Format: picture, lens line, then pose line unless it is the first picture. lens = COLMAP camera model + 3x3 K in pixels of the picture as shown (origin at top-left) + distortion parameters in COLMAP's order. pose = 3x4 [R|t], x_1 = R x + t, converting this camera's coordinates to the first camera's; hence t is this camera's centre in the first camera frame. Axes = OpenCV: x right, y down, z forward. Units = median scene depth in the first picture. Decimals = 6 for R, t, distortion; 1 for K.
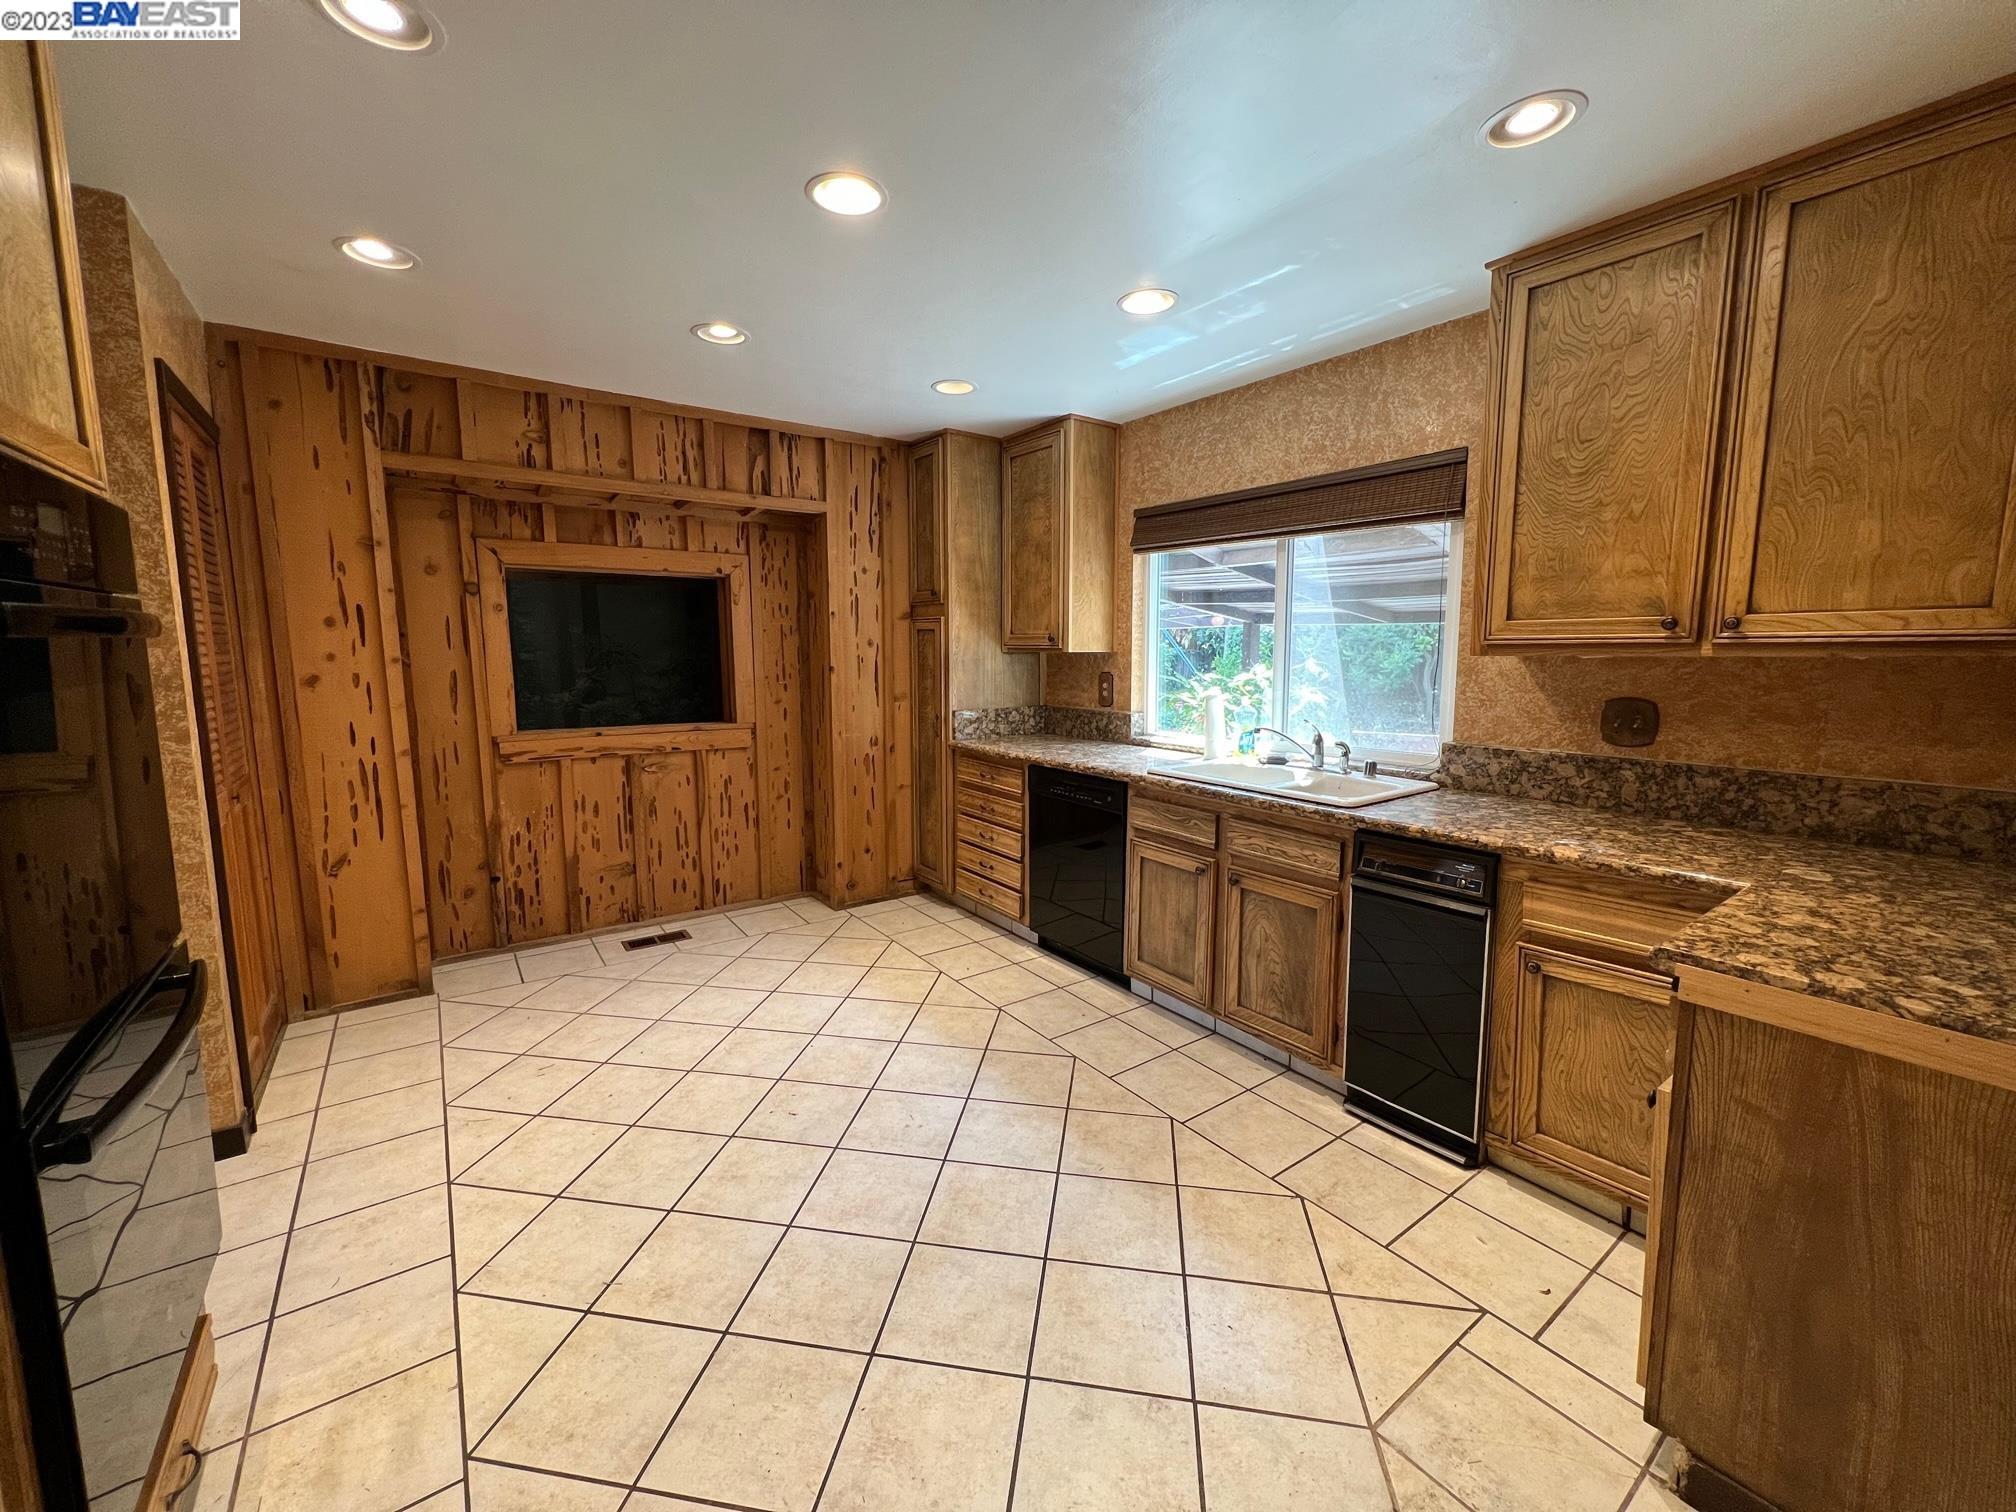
lens RADIAL K [[805.9, 0, 1006.6], [0, 805.9, 755.2], [0, 0, 1]] dist [-0.001195, -0.000147]
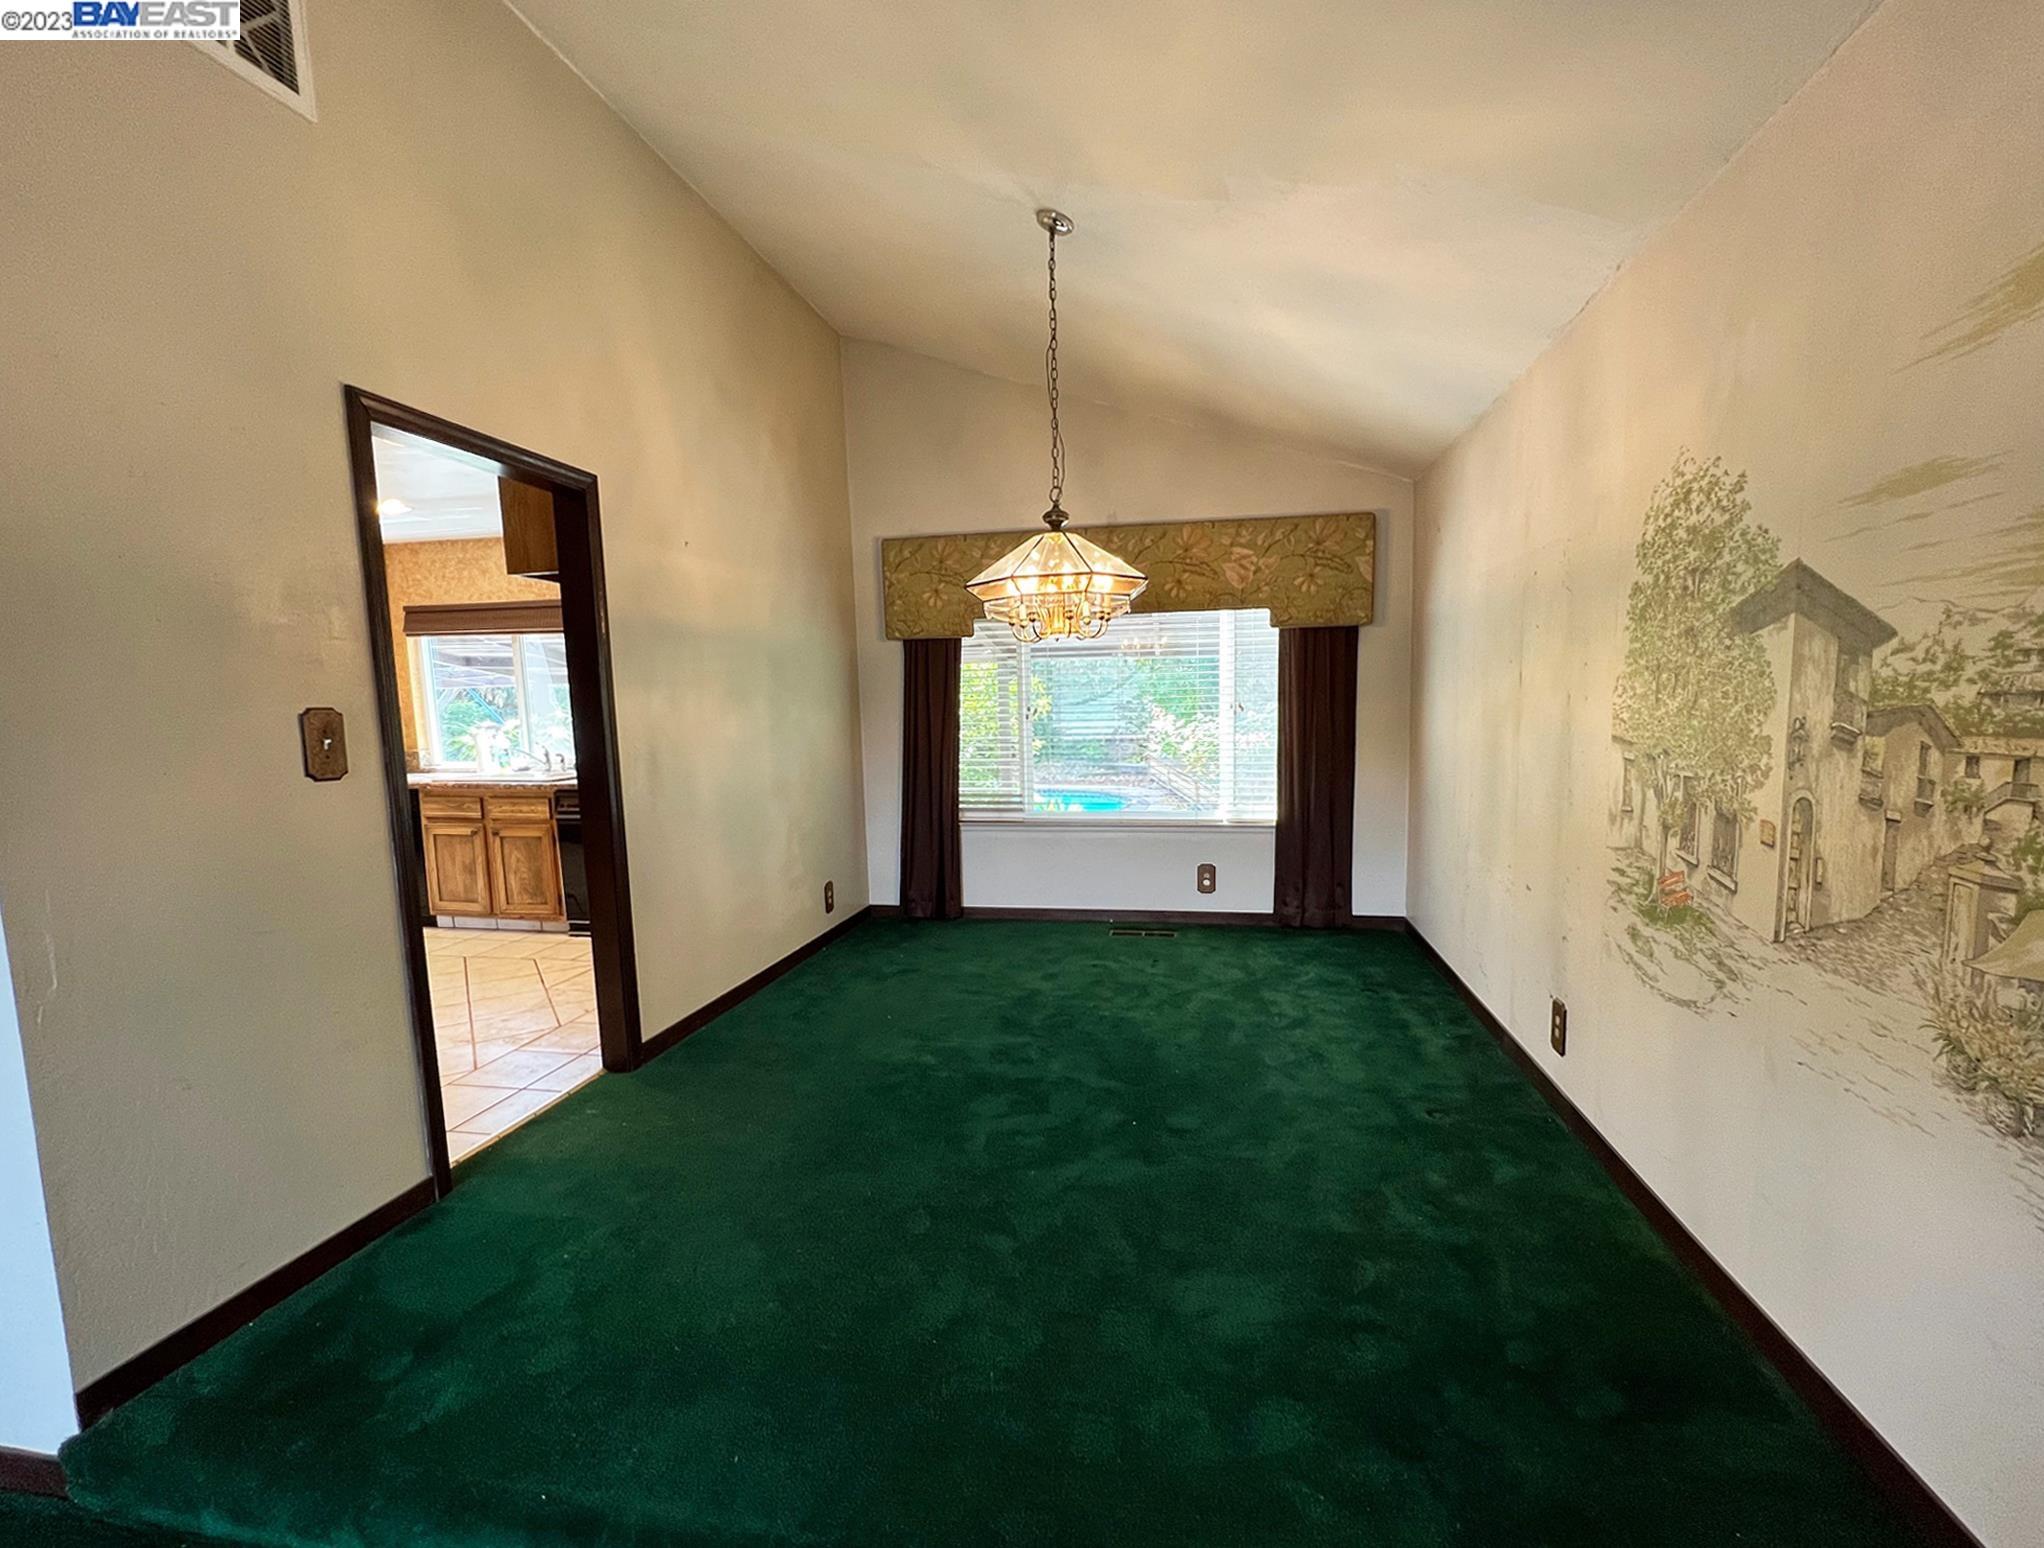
lens RADIAL K [[882.8, 0, 1036.8], [0, 882.8, 801.6], [0, 0, 1]] dist [-0.000413, 0.000030]
pose [[0.731007, -0.092322, 0.676096, -0.140147], [0.106817, 0.994072, 0.020250, 0.161734], [-0.673958, 0.057416, 0.736535, -1.138430]]
